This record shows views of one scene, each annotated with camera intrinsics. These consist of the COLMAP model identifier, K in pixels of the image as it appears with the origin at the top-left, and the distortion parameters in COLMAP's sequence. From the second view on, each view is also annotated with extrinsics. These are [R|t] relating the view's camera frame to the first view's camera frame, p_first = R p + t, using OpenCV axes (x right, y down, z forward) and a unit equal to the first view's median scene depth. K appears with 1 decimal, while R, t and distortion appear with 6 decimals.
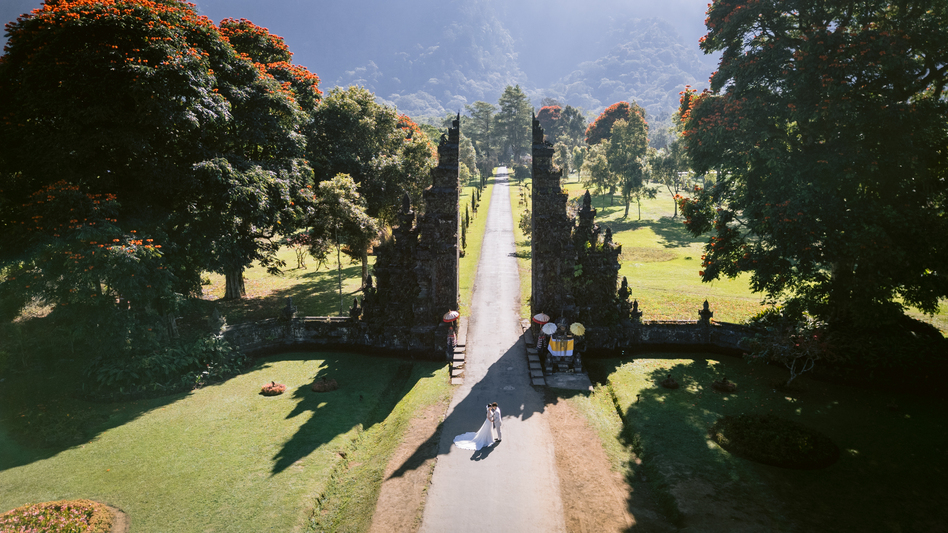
lens RADIAL K [[677.0, 0, 475.3], [0, 677.0, 262.4], [0, 0, 1]] dist [0.010624, -0.003833]
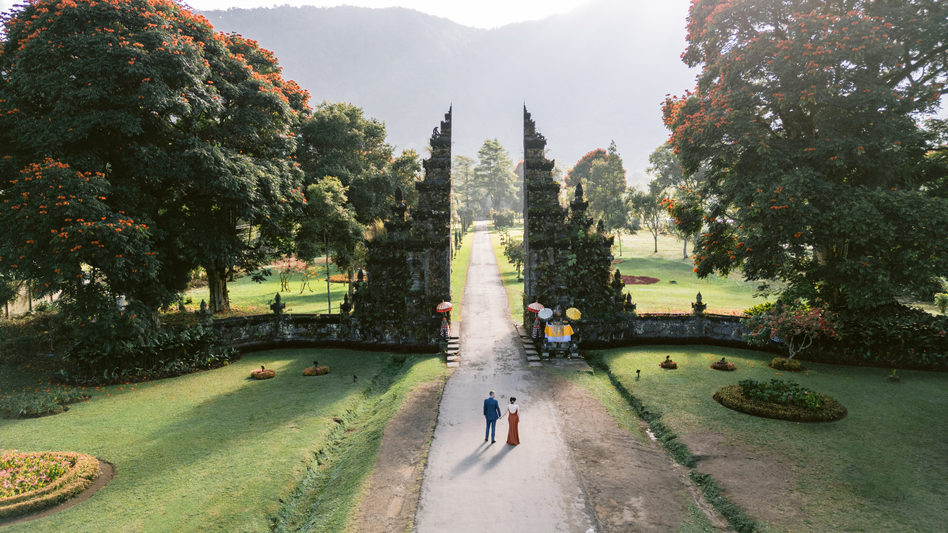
lens RADIAL K [[677.0, 0, 472.8], [0, 677.0, 269.2], [0, 0, 1]] dist [0.010624, -0.003833]
pose [[0.999473, -0.004912, 0.032077, -0.024492], [0.007849, 0.995723, -0.092059, 0.110303], [-0.031487, 0.092262, 0.995237, 0.013606]]
